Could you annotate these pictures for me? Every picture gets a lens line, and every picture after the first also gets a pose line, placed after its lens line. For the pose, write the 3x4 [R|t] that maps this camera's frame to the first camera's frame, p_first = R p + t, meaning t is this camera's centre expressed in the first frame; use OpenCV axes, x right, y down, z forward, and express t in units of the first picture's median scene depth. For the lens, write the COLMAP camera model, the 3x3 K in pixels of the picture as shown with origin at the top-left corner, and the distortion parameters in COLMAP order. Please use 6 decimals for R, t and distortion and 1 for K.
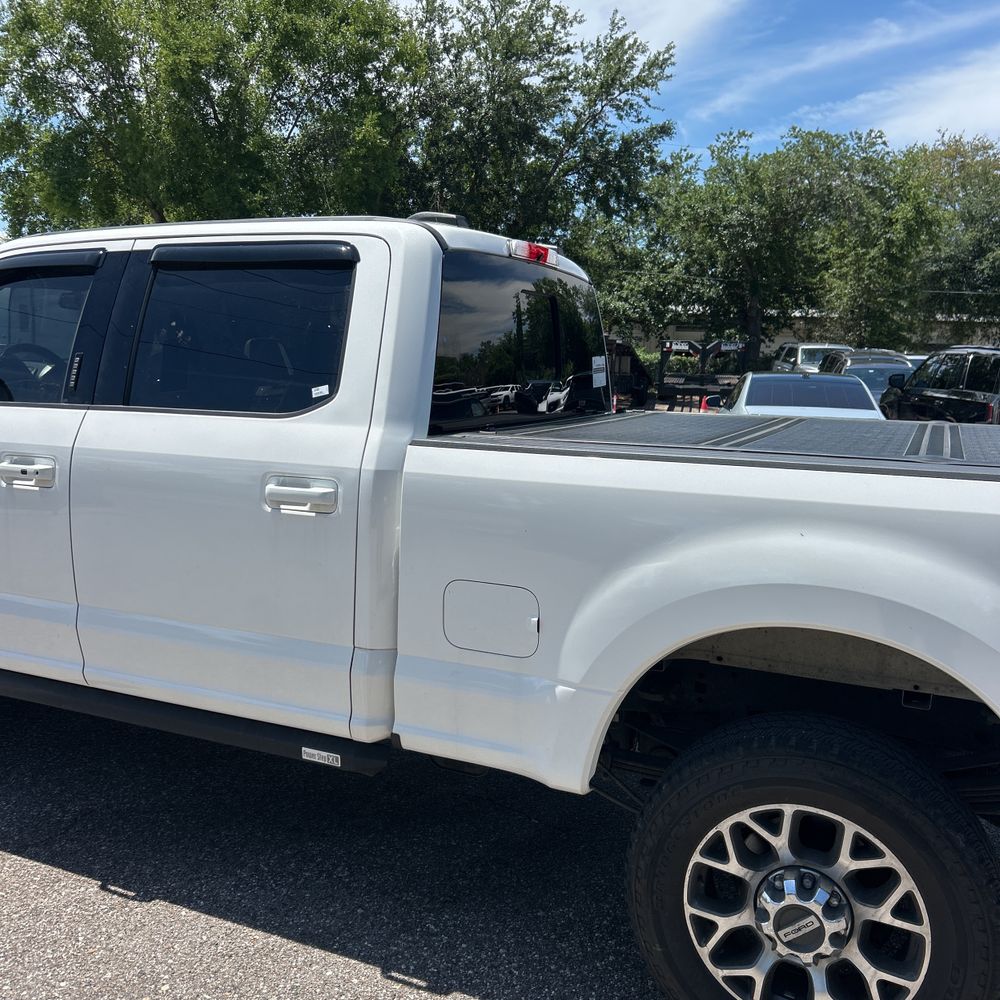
lens RADIAL K [[1017.3, 0, 486.5], [0, 1017.3, 494.1], [0, 0, 1]] dist [0.021651, 0.000000]
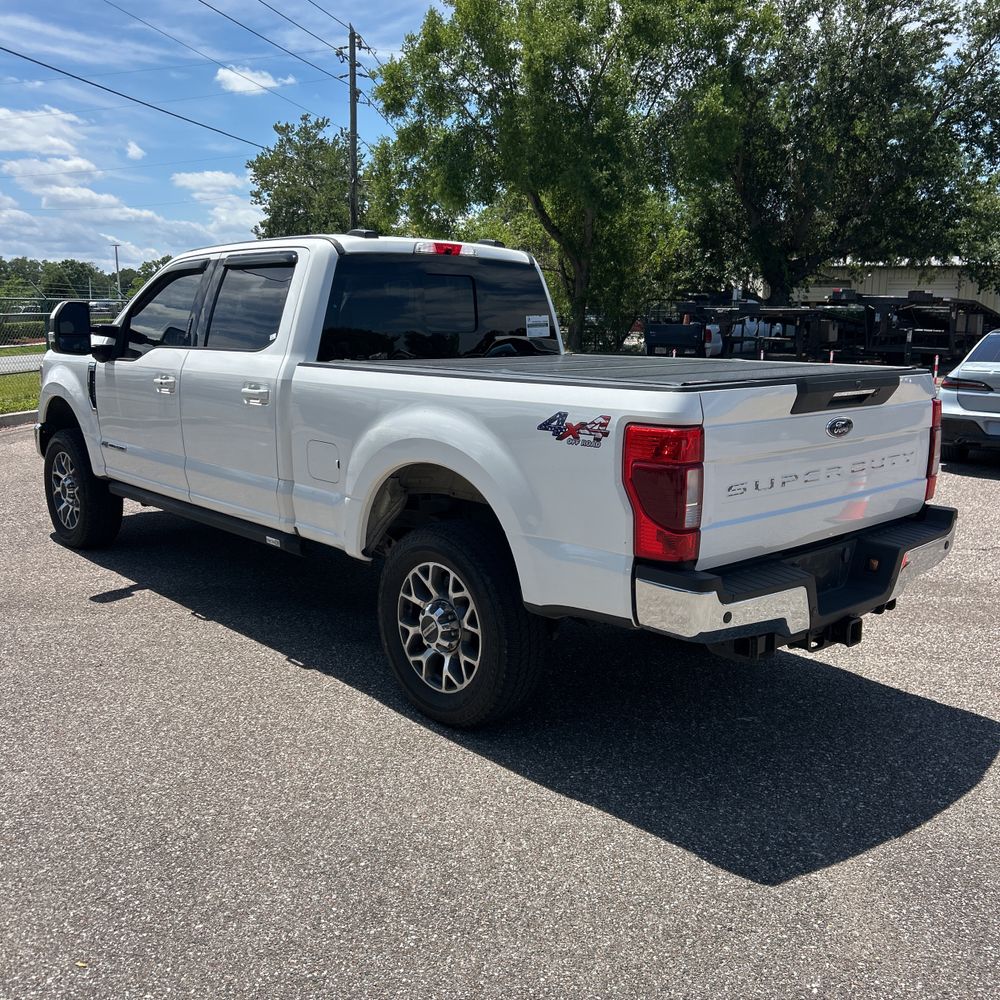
lens RADIAL K [[1017.3, 0, 491.1], [0, 1017.3, 483.8], [0, 0, 1]] dist [0.021651, 0.000000]
pose [[0.917547, 0.047607, -0.394768, 0.702476], [-0.038219, 0.998769, 0.031614, 0.066661], [0.395787, -0.013919, 0.918237, -0.388350]]
